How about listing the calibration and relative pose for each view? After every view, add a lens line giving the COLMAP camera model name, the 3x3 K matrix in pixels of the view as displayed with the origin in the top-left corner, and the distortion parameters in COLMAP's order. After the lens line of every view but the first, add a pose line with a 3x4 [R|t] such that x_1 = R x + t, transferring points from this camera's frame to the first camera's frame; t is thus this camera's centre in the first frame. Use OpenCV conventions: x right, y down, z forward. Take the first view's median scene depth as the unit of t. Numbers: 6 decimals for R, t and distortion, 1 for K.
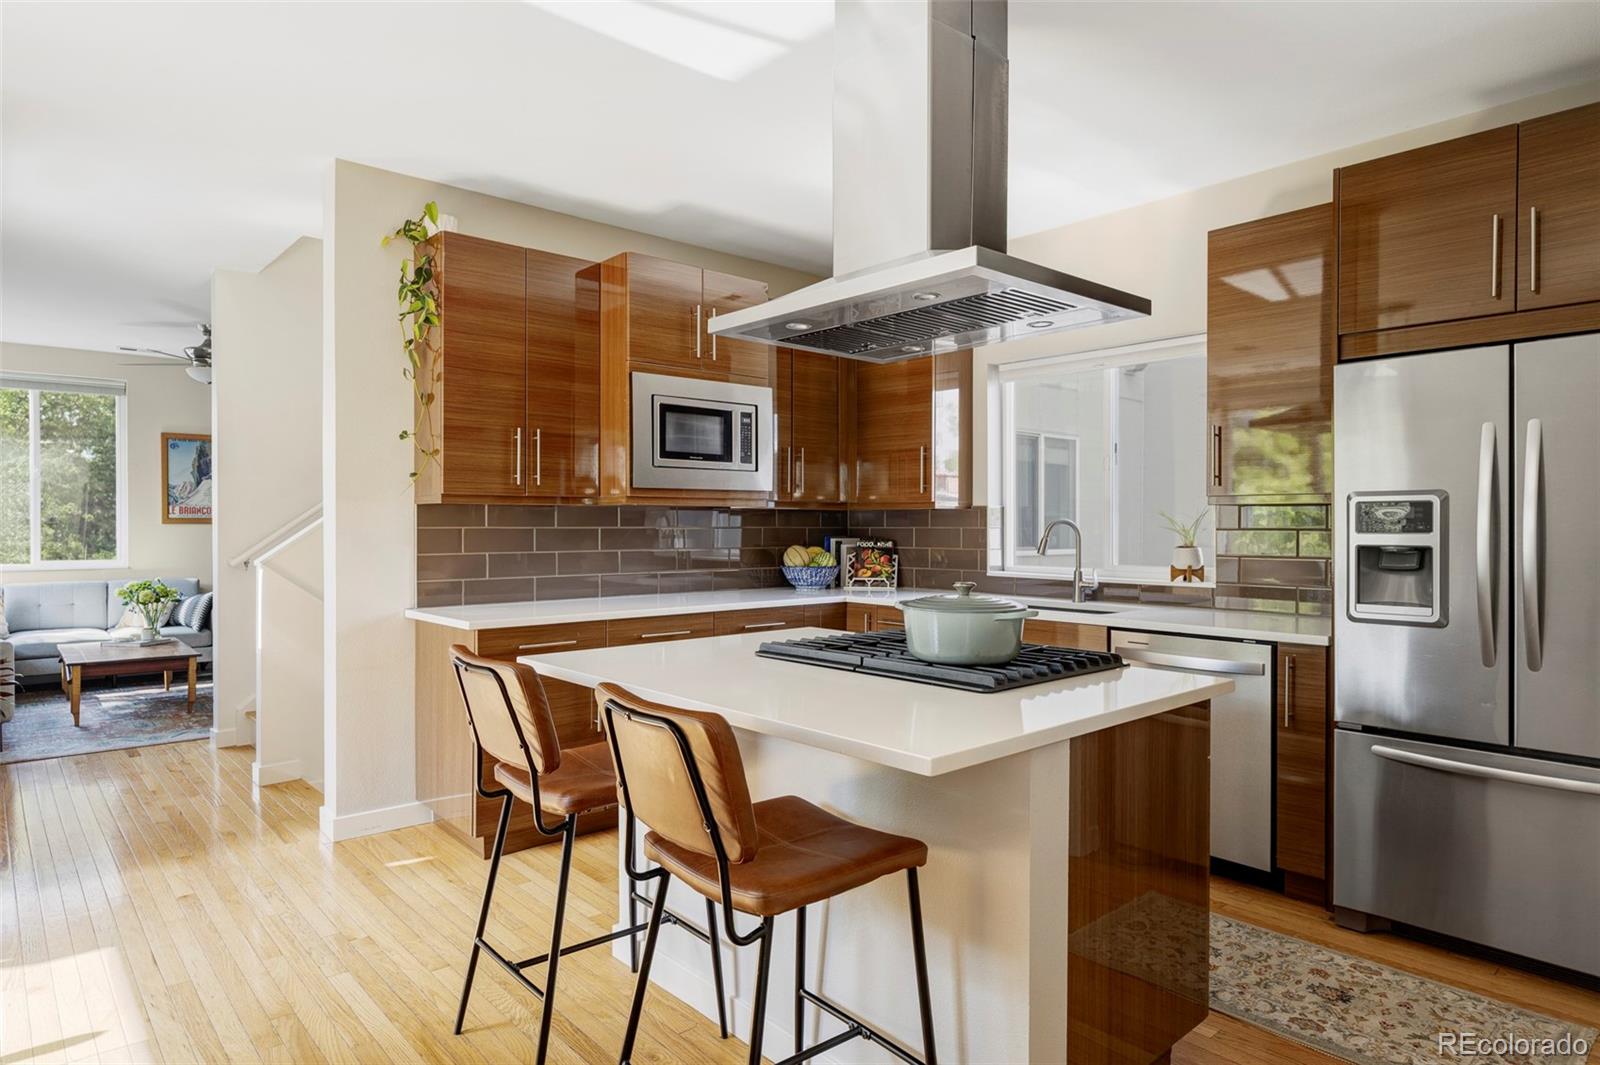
lens RADIAL K [[928.7, 0, 802.2], [0, 928.7, 524.6], [0, 0, 1]] dist [-0.023148, 0.002594]
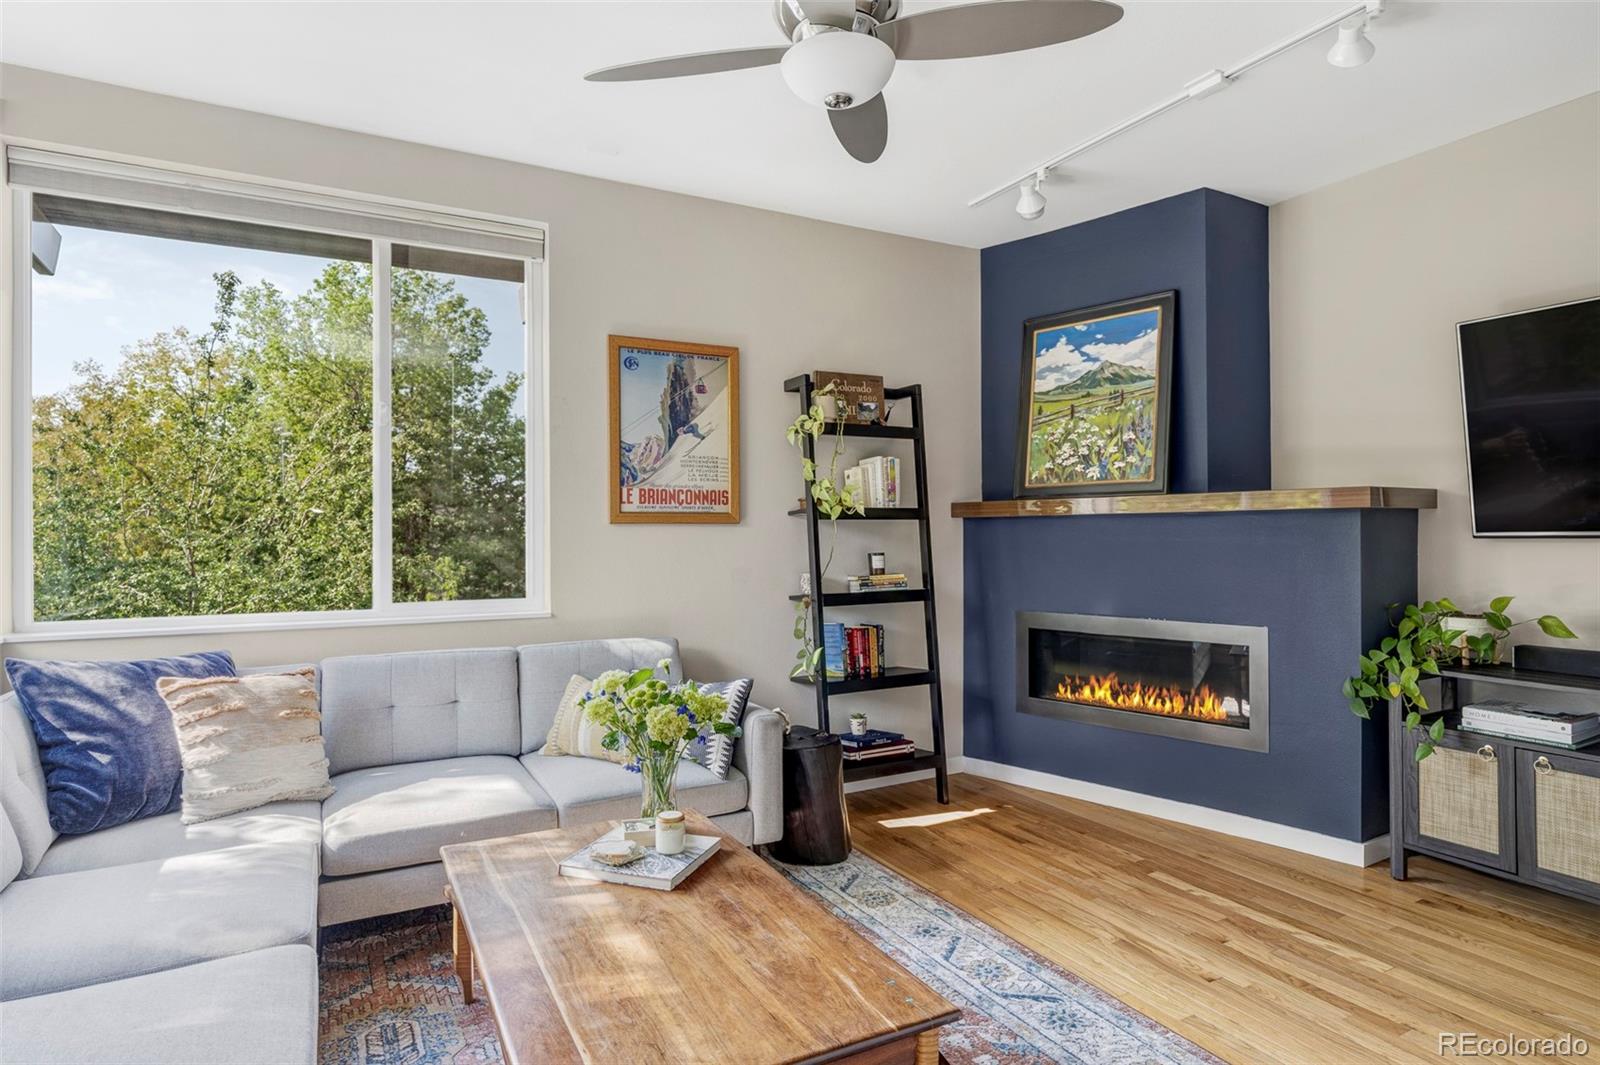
lens RADIAL K [[857.6, 0, 805.8], [0, 857.6, 529.7], [0, 0, 1]] dist [-0.005826, -0.000673]
pose [[0.974707, -0.006834, -0.223383, -0.534597], [0.005667, 0.999967, -0.005863, 0.005744], [0.223416, 0.004449, 0.974713, 0.629813]]
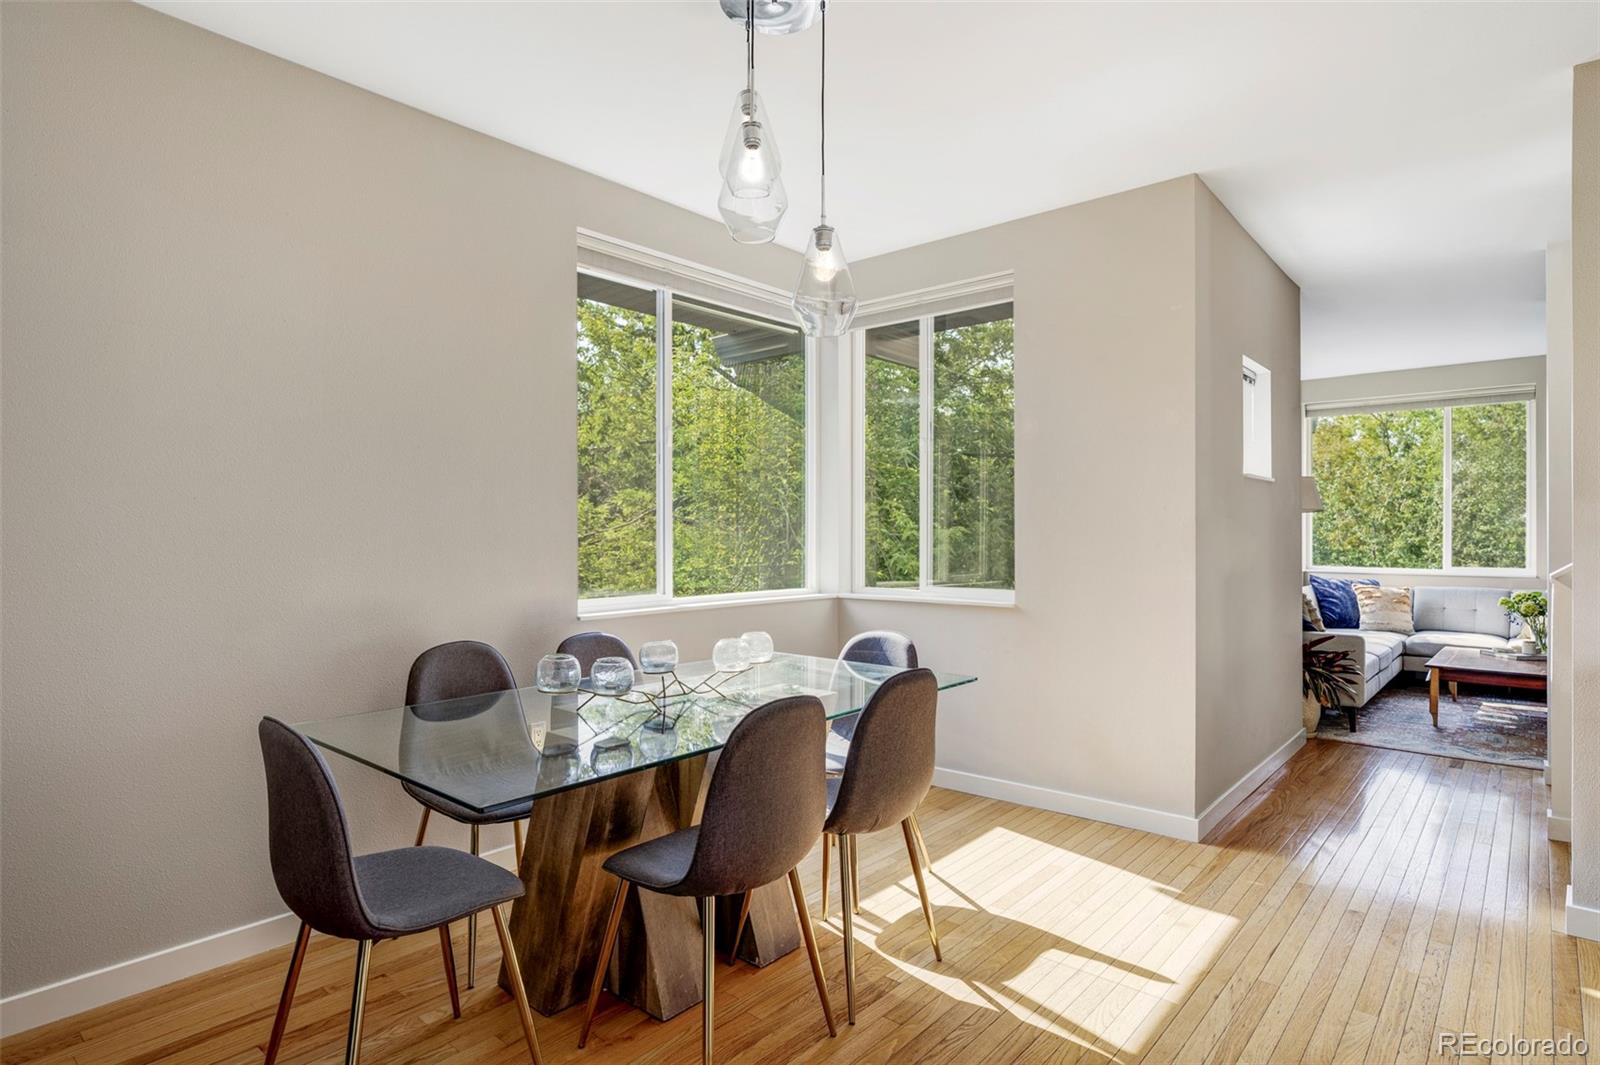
lens RADIAL K [[857.6, 0, 794.8], [0, 857.6, 530.7], [0, 0, 1]] dist [-0.005826, -0.000673]
pose [[0.112217, -0.000950, -0.993683, 0.070341], [-0.004617, 0.999988, -0.001477, 0.002763], [0.993673, 0.004753, 0.112211, 0.134144]]
